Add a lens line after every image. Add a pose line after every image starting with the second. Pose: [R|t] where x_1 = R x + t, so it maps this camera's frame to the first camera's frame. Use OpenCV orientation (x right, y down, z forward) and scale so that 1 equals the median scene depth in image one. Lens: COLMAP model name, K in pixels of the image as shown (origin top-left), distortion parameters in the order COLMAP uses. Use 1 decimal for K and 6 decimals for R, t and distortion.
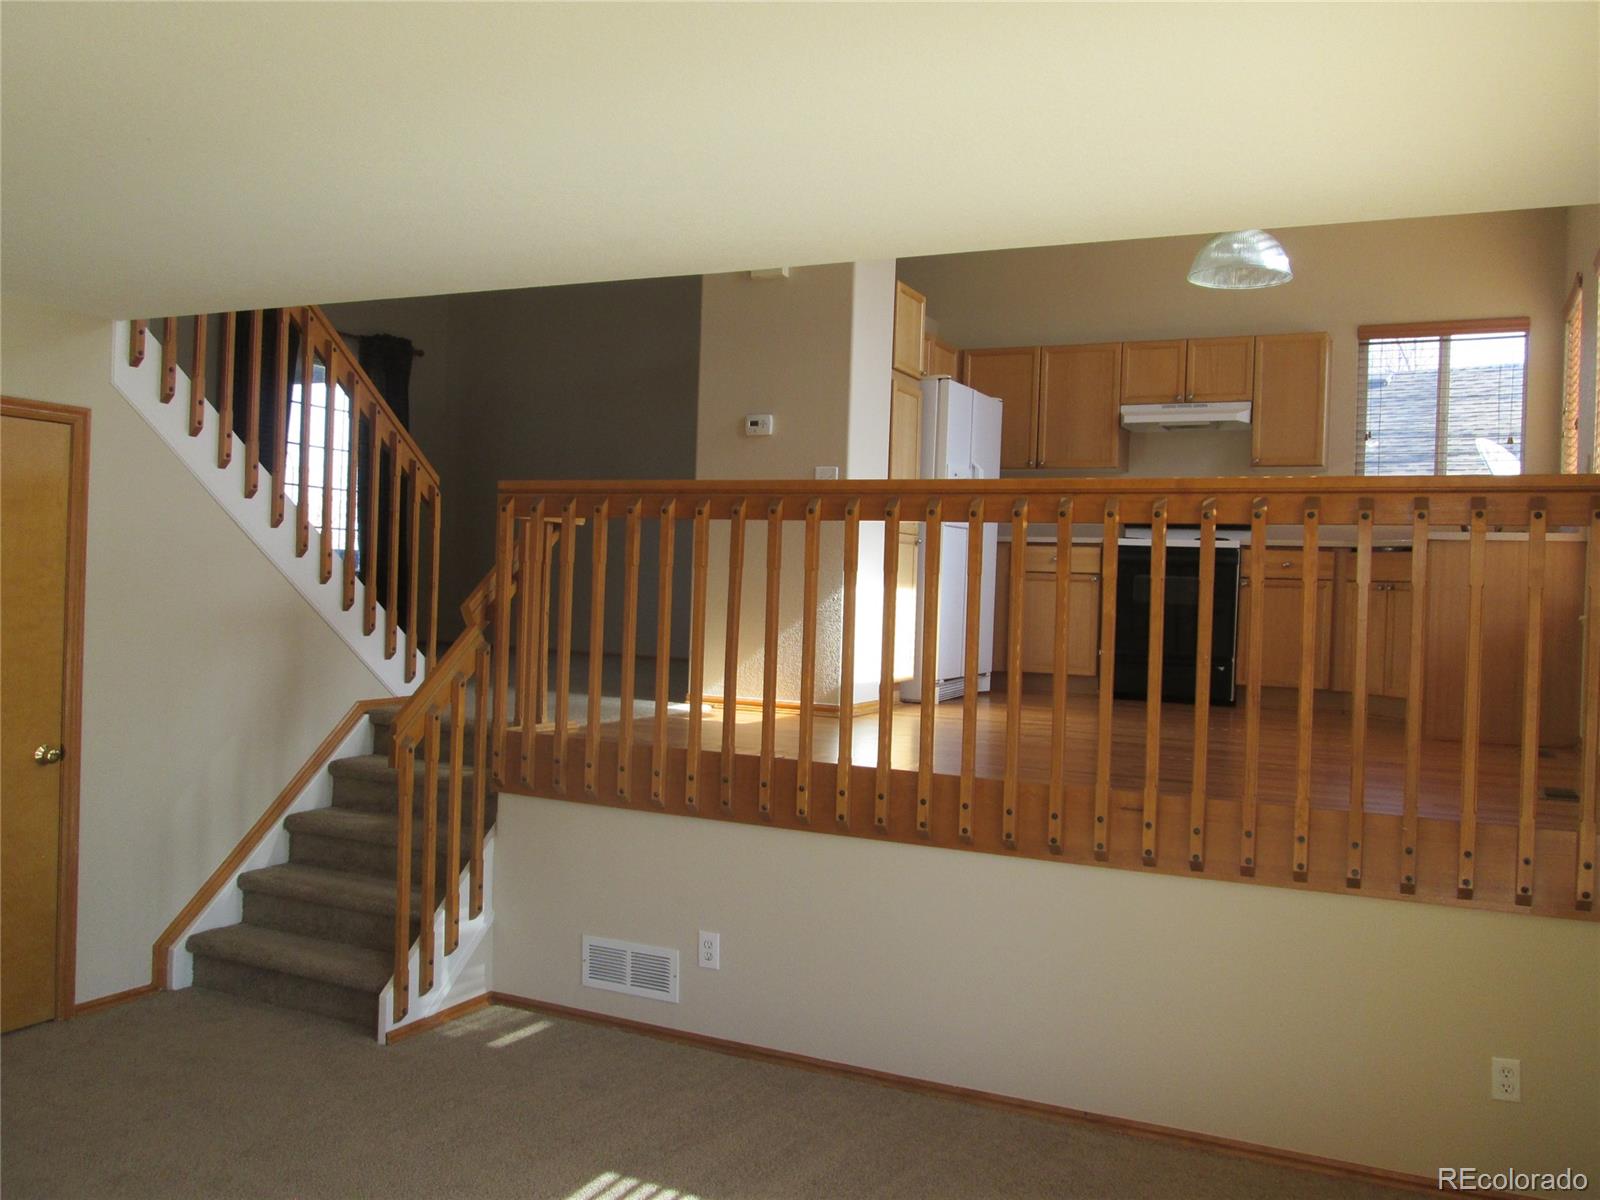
lens RADIAL K [[1346.0, 0, 793.5], [0, 1346.0, 607.8], [0, 0, 1]] dist [-0.040190, 0.020146]
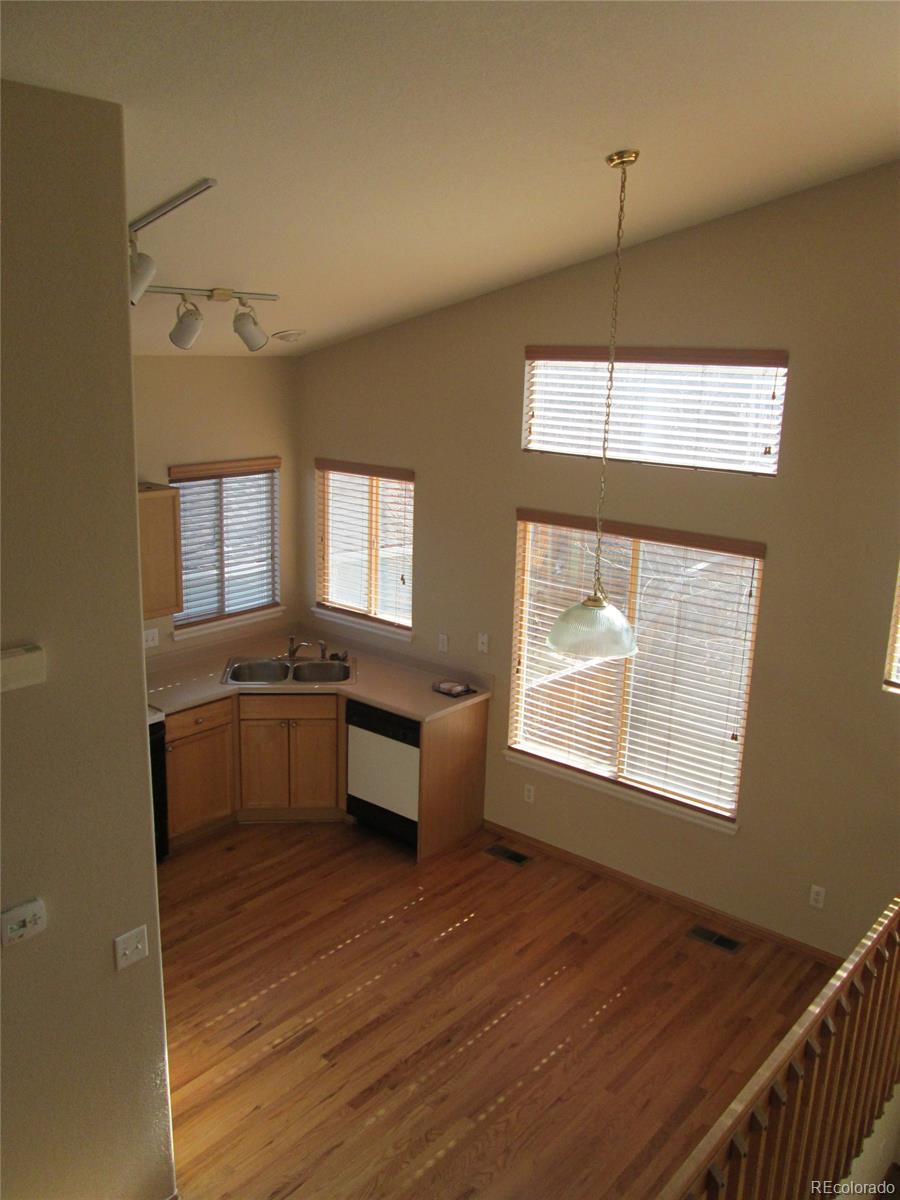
lens RADIAL K [[1034.6, 0, 440.1], [0, 1034.6, 602.4], [0, 0, 1]] dist [-0.024444, 0.010982]
pose [[0.237921, -0.265872, 0.934187, -0.317684], [-0.008796, 0.961177, 0.275793, -0.337374], [-0.971245, -0.073835, 0.226346, 0.606395]]
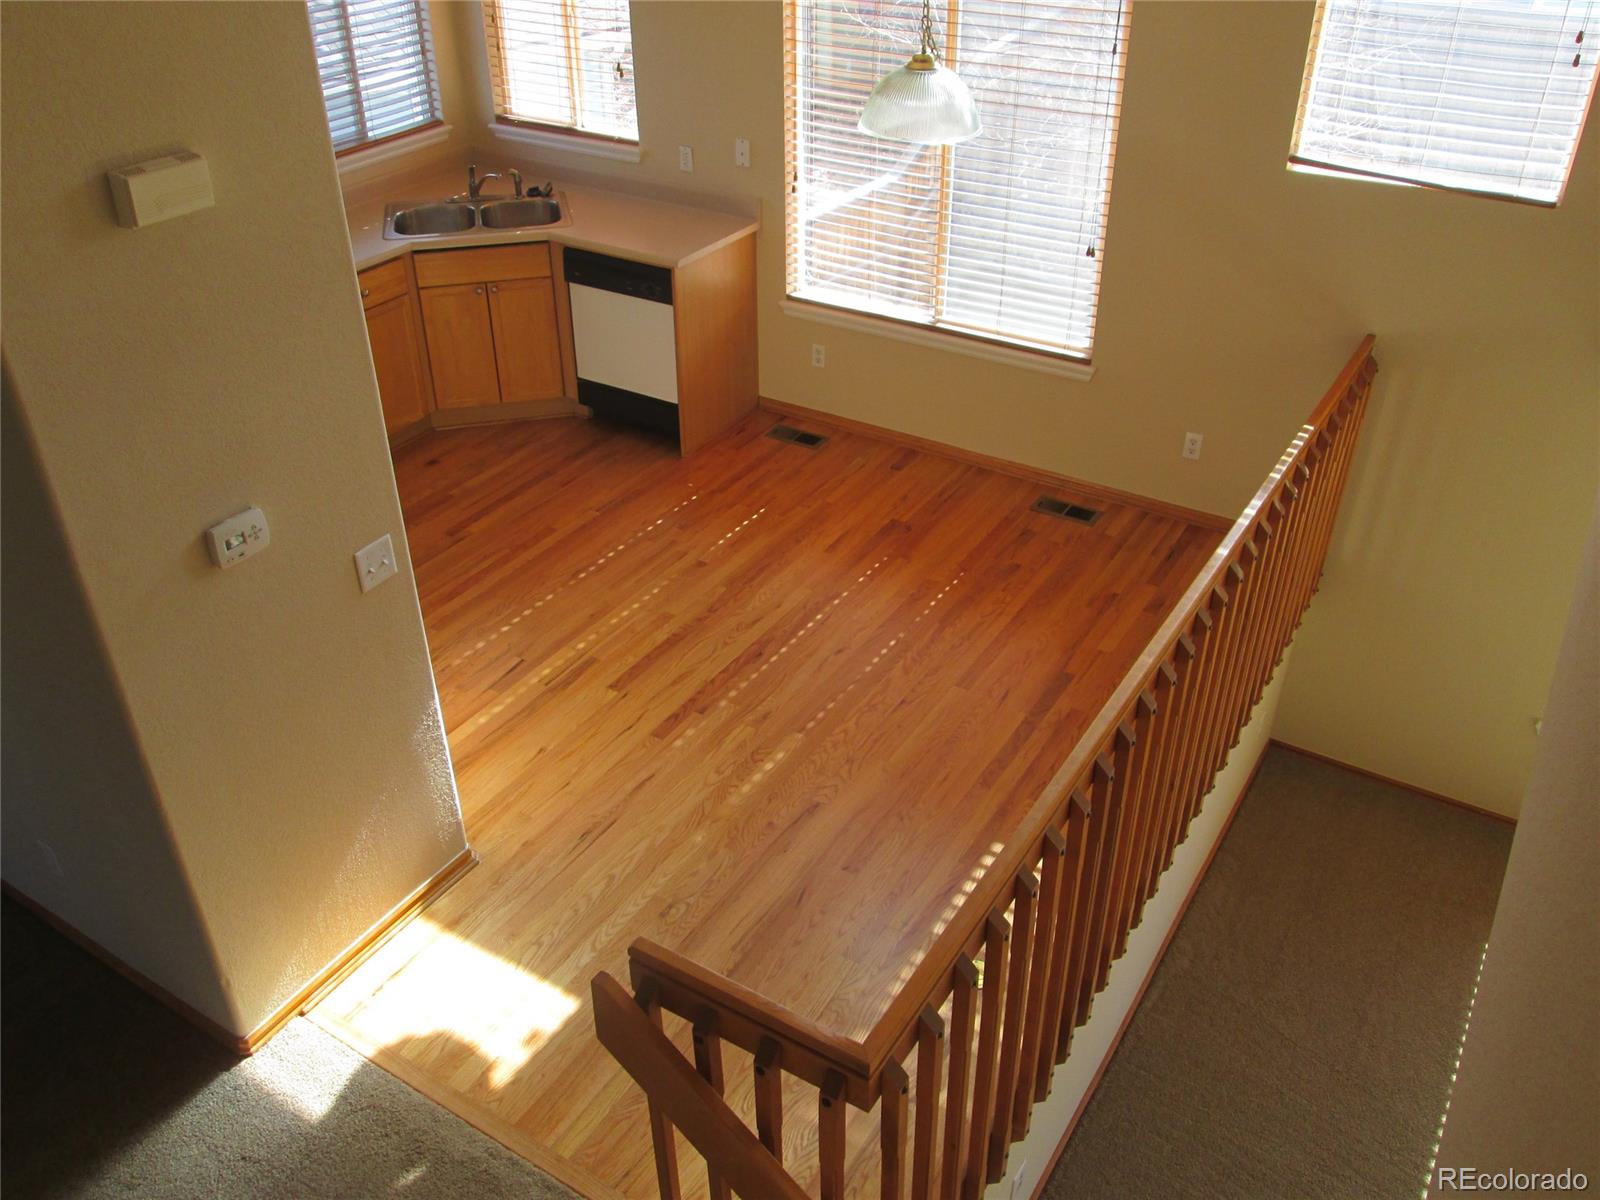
lens RADIAL K [[1379.5, 0, 787.9], [0, 1379.5, 603.9], [0, 0, 1]] dist [-0.024444, 0.010982]
pose [[0.104439, -0.570130, 0.814889, -0.341955], [0.021297, 0.820464, 0.571301, -0.319557], [-0.994303, -0.042312, 0.097831, 0.642552]]
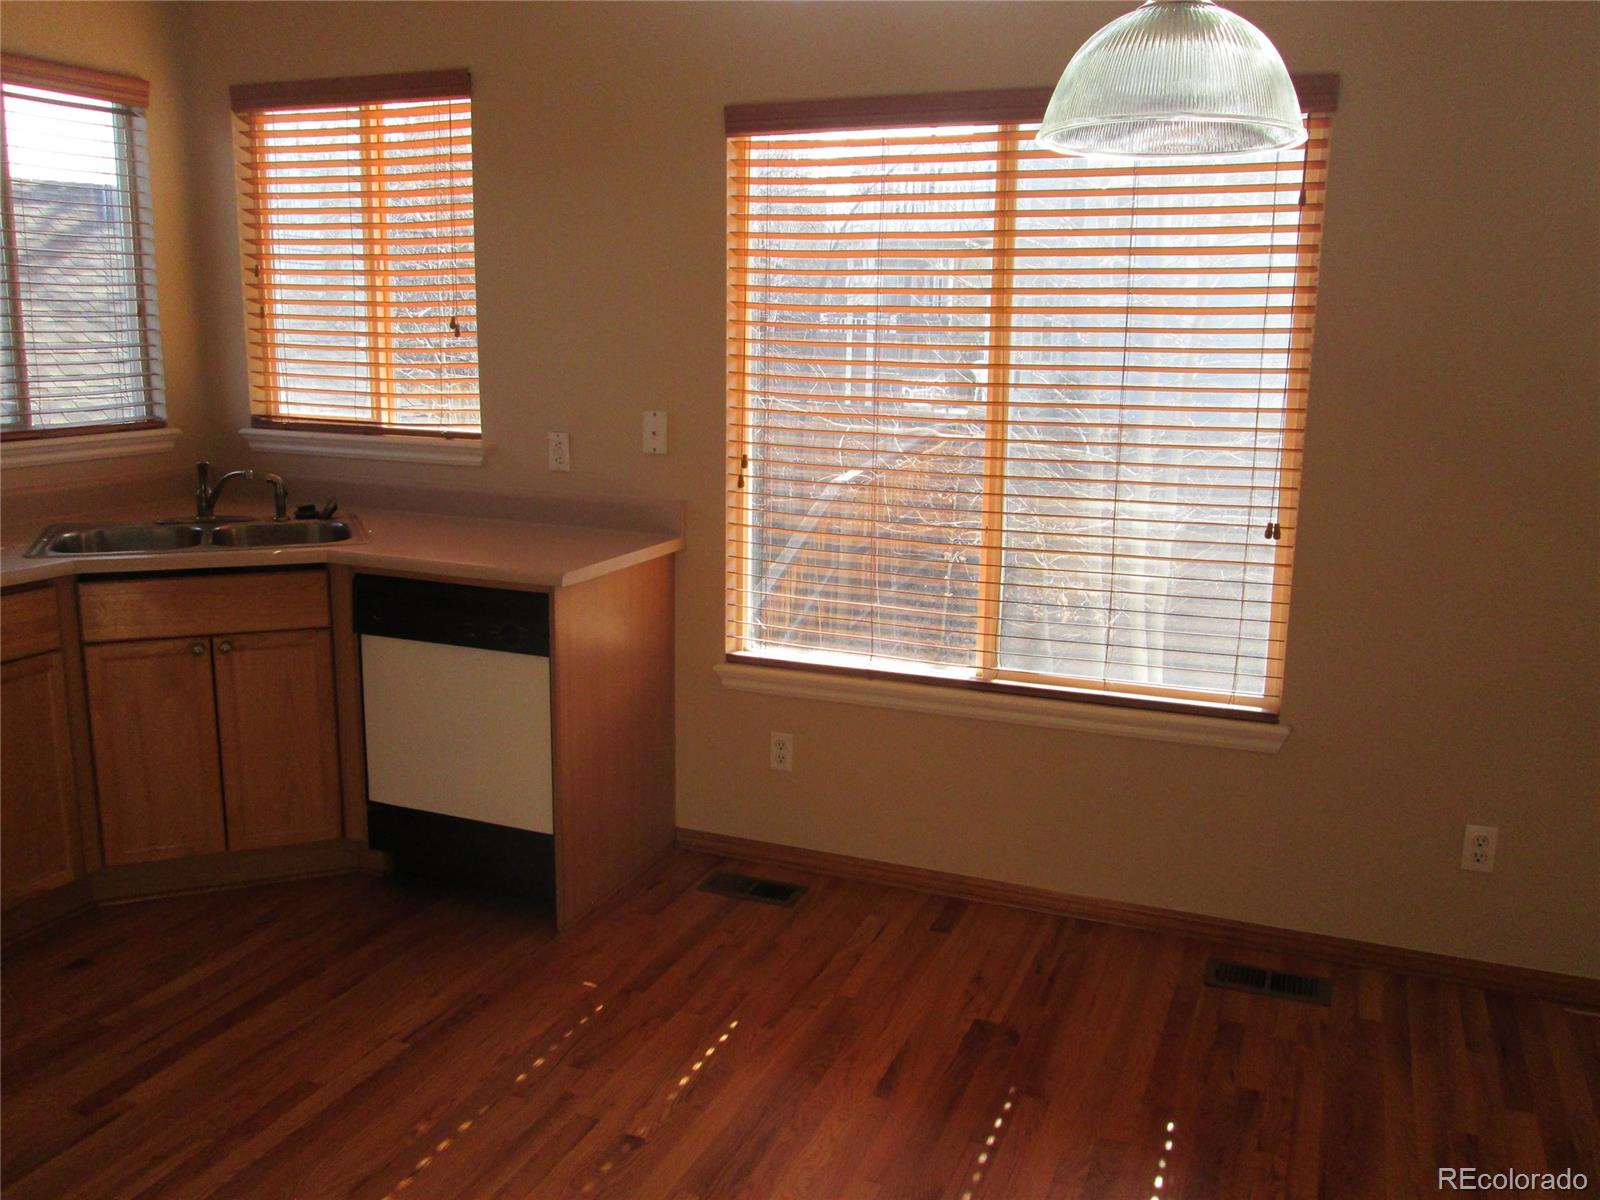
lens RADIAL K [[1346.0, 0, 793.5], [0, 1346.0, 607.8], [0, 0, 1]] dist [-0.040190, 0.020146]
pose [[-0.064436, -0.238172, 0.969083, -0.041120], [-0.005785, 0.971174, 0.238301, -0.134666], [-0.997905, 0.009749, -0.063957, 0.738807]]
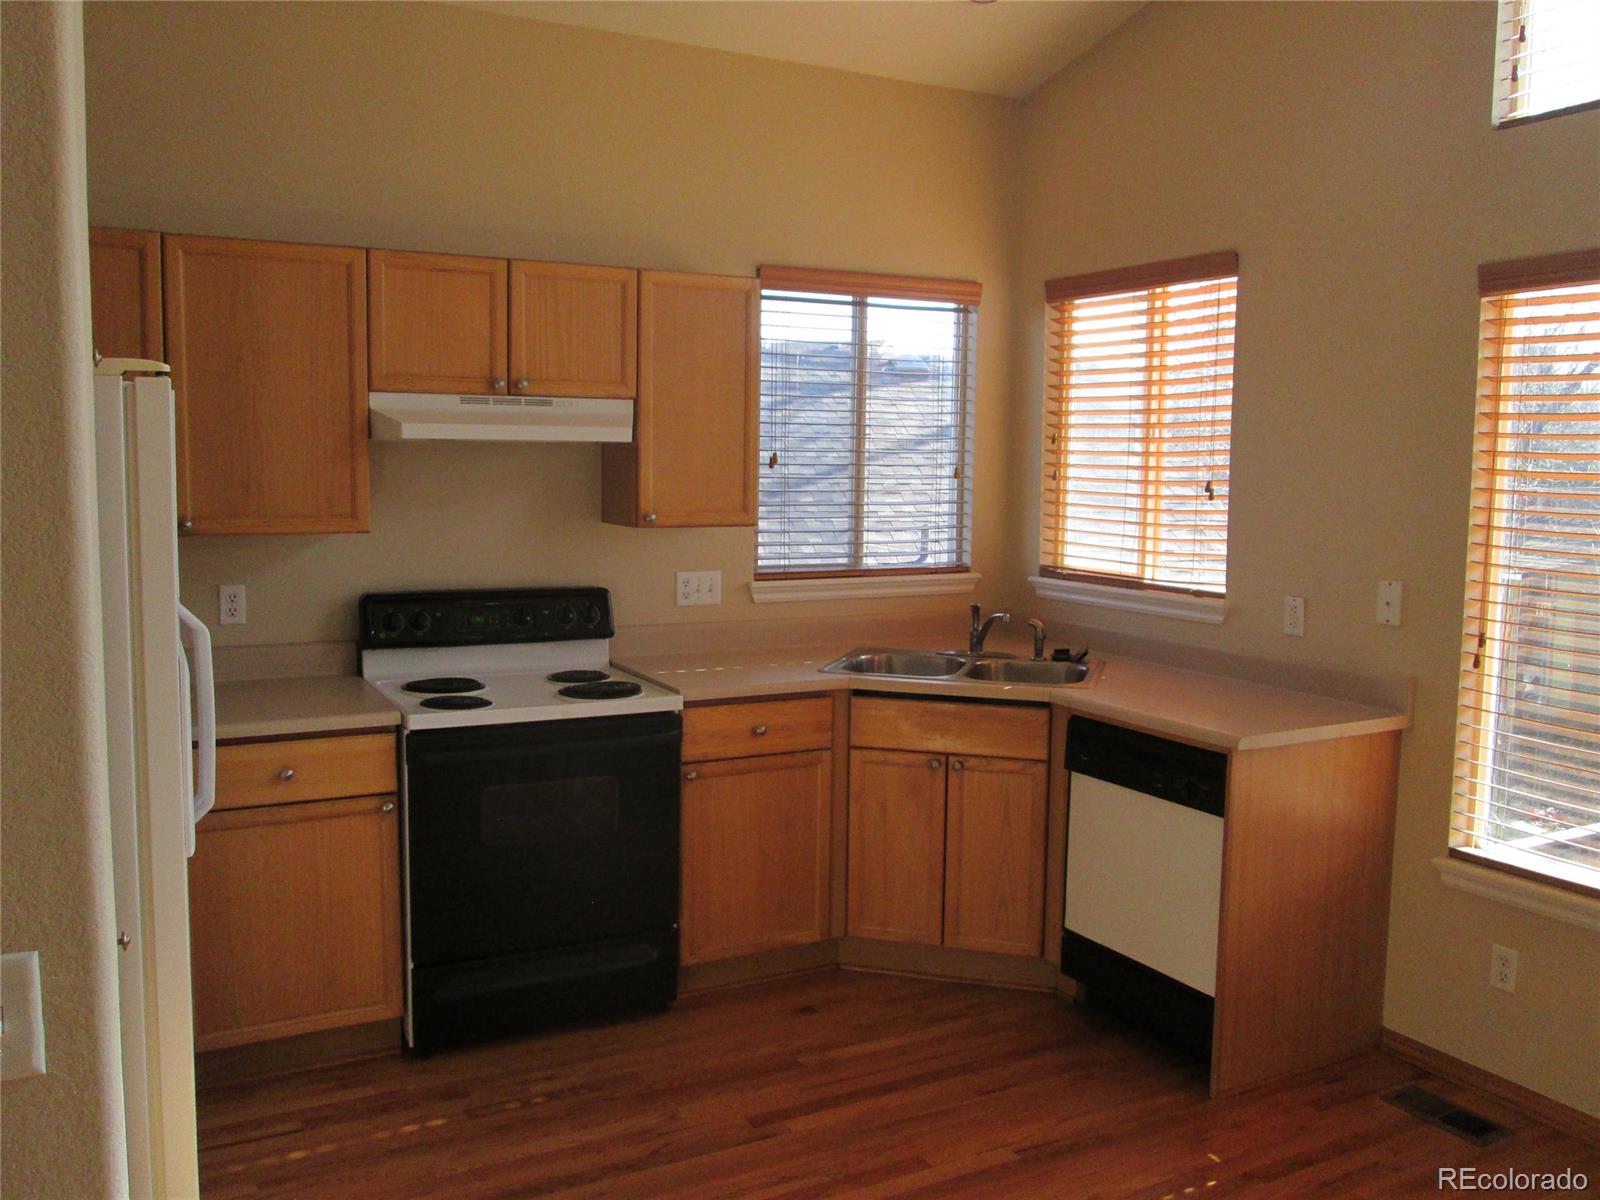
lens RADIAL K [[1346.0, 0, 793.5], [0, 1346.0, 607.8], [0, 0, 1]] dist [-0.040190, 0.020146]
pose [[0.581869, -0.114548, 0.805175, -0.042957], [0.018052, 0.991607, 0.128026, -0.141261], [-0.813082, -0.059959, 0.579053, 0.656645]]
